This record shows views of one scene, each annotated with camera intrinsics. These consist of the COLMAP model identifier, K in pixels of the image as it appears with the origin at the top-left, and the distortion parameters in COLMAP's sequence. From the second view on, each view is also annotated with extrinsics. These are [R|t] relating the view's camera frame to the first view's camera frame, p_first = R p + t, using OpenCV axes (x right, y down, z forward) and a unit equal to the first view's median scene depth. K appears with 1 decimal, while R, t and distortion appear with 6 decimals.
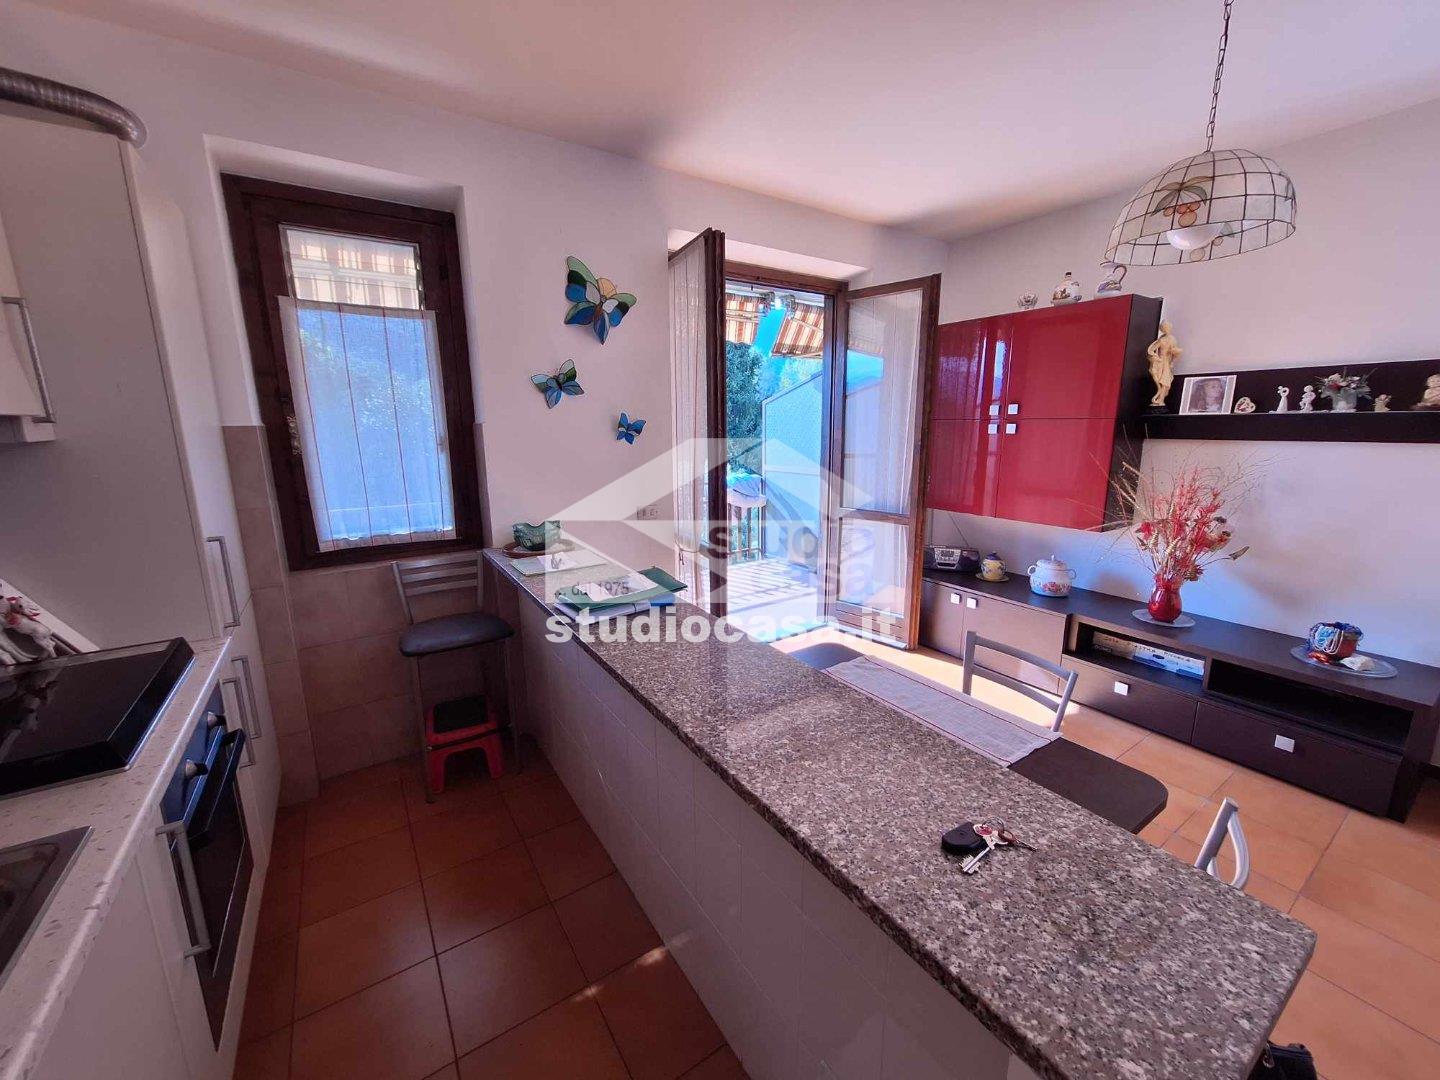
lens RADIAL K [[557.9, 0, 720.0], [0, 557.9, 540.0], [0, 0, 1]] dist [-0.027323, 0.011593]
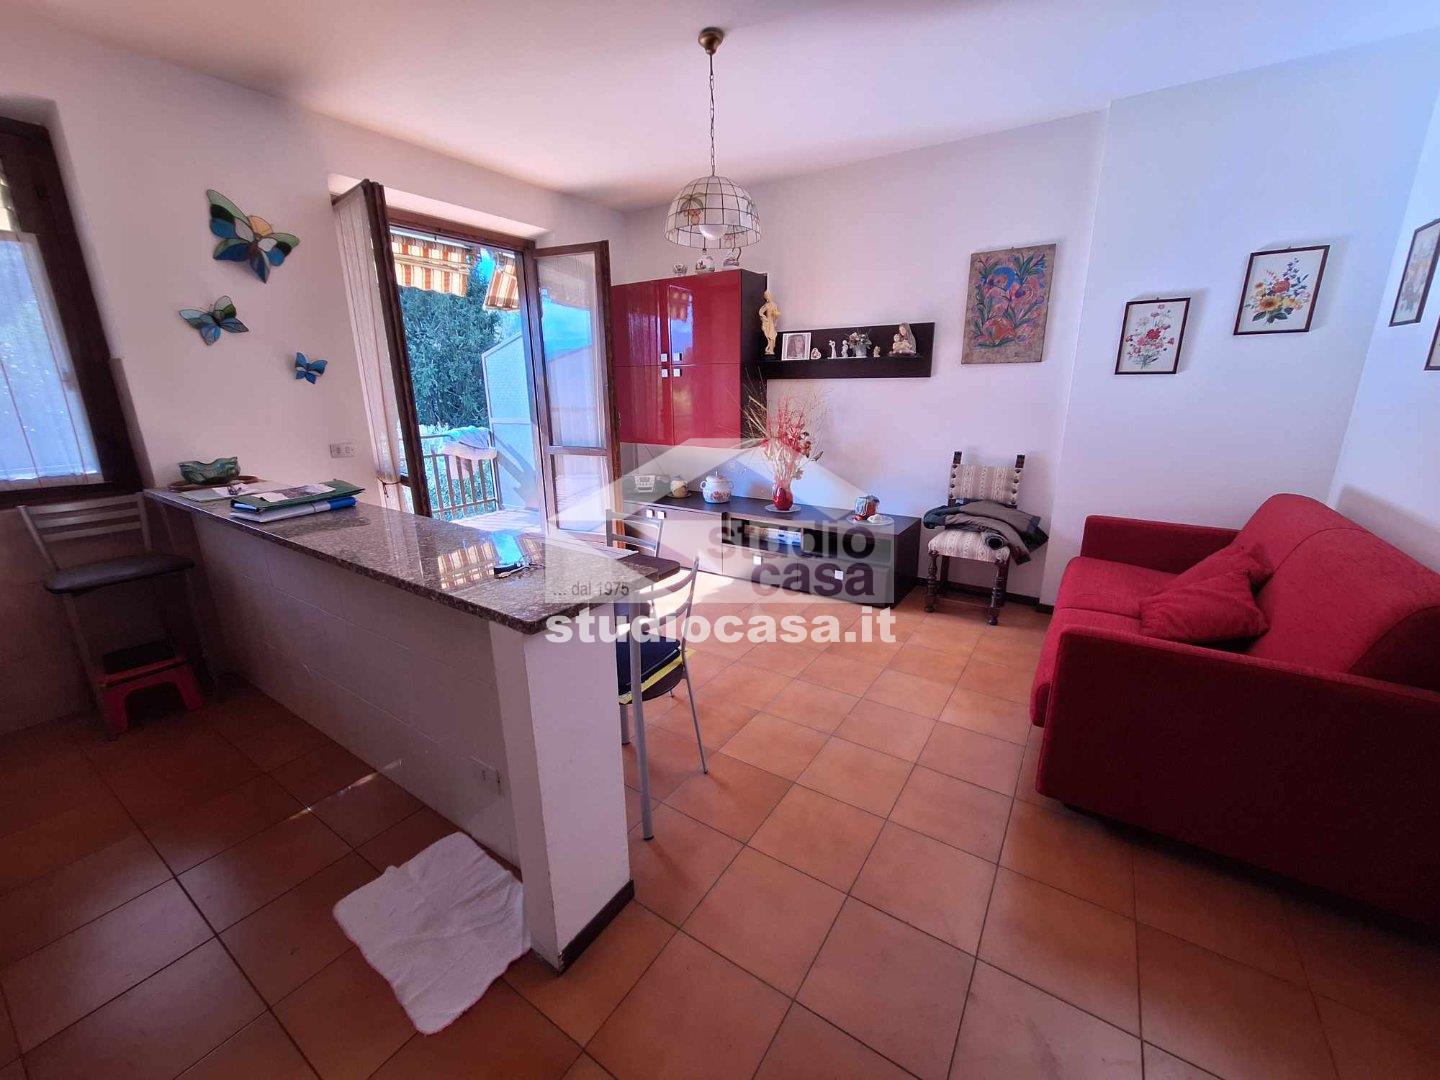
lens RADIAL K [[570.4, 0, 730.9], [0, 570.4, 542.7], [0, 0, 1]] dist [-0.006925, 0.000564]
pose [[0.918170, -0.106850, 0.381505, 0.121807], [0.085613, 0.993704, 0.072266, 0.115116], [-0.386825, -0.033690, 0.921538, -0.294876]]
